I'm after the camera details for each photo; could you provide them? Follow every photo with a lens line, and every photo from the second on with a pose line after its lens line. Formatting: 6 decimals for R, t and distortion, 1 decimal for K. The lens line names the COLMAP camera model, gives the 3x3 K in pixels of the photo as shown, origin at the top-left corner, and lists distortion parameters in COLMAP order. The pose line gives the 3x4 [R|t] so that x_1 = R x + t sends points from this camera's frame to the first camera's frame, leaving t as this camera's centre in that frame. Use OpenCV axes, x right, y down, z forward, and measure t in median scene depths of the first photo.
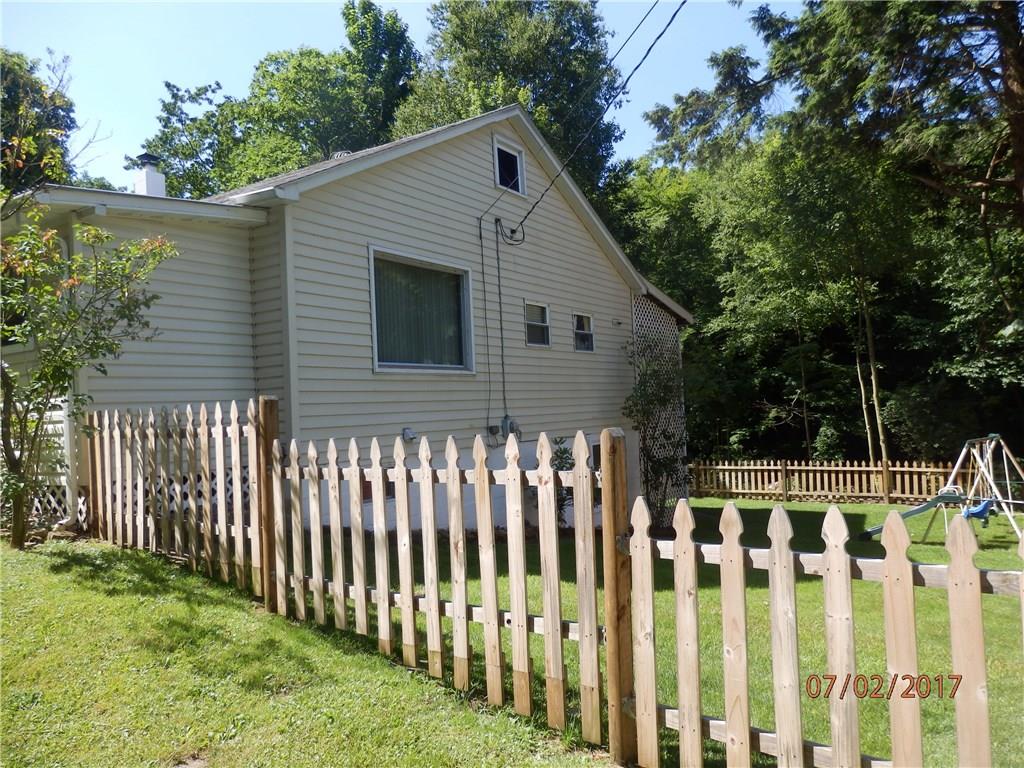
lens RADIAL K [[750.2, 0, 517.4], [0, 750.2, 387.0], [0, 0, 1]] dist [0.003403, 0.002167]
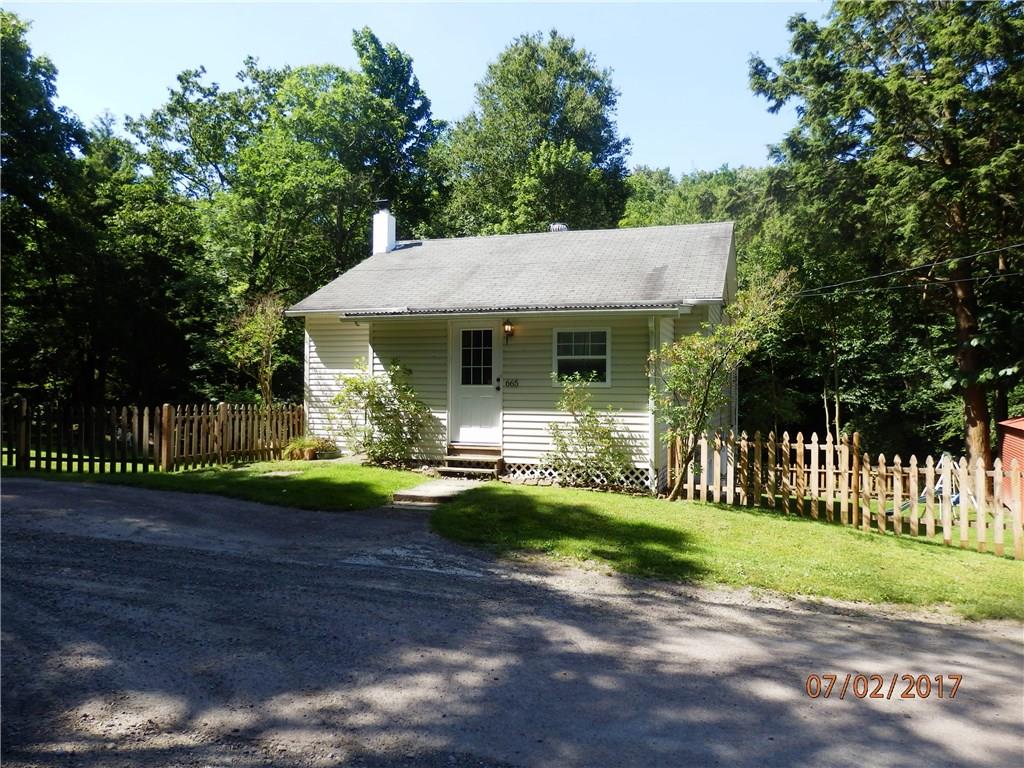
lens RADIAL K [[750.2, 0, 517.4], [0, 750.2, 387.0], [0, 0, 1]] dist [0.003403, 0.002167]
pose [[0.968765, 0.059100, 0.240835, -0.430300], [-0.061886, 0.998075, 0.004013, -0.015676], [-0.240135, -0.018792, 0.970558, -0.202128]]
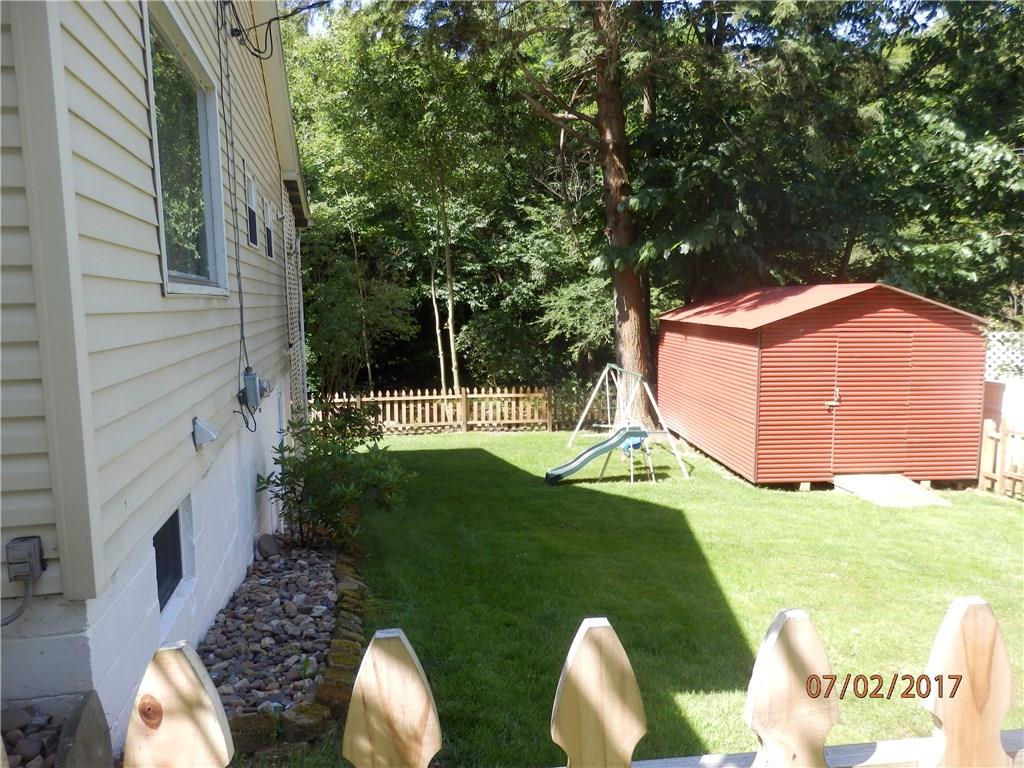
lens RADIAL K [[750.2, 0, 517.4], [0, 750.2, 387.0], [0, 0, 1]] dist [0.003403, 0.002167]
pose [[0.705198, -0.049860, 0.707255, -0.144789], [-0.035600, 0.993776, 0.105556, -0.008232], [-0.708116, -0.099616, 0.699034, 0.258786]]
